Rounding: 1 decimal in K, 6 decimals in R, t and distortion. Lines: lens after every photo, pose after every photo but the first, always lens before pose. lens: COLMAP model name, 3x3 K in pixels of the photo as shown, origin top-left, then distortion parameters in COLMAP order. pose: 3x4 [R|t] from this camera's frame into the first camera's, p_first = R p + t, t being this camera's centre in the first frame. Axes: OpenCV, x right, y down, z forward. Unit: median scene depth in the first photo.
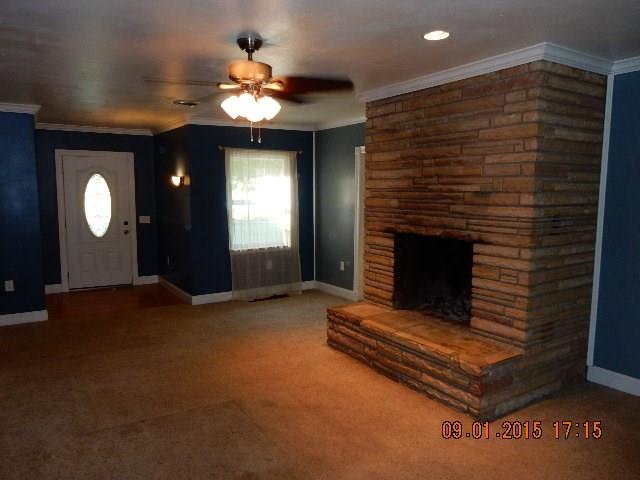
lens RADIAL K [[472.0, 0, 320.8], [0, 472.0, 240.3], [0, 0, 1]] dist [-0.008452, -0.002249]
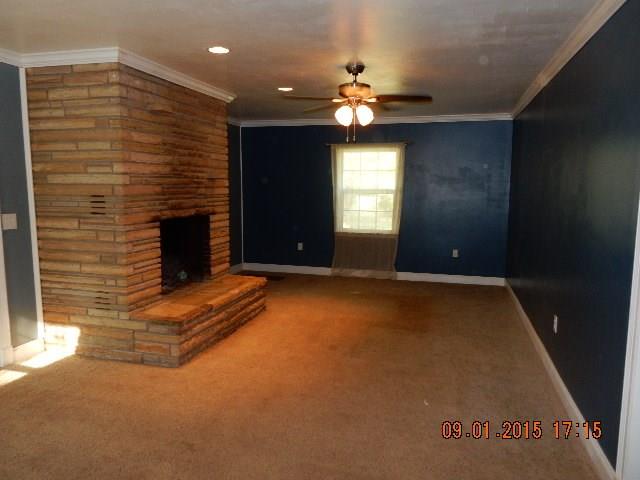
lens RADIAL K [[472.0, 0, 320.6], [0, 472.0, 240.1], [0, 0, 1]] dist [-0.008452, -0.002249]
pose [[-0.667839, -0.096580, 0.738013, -0.822737], [0.072363, 0.978423, 0.193524, -0.148459], [-0.740780, 0.182648, -0.646440, 1.480254]]
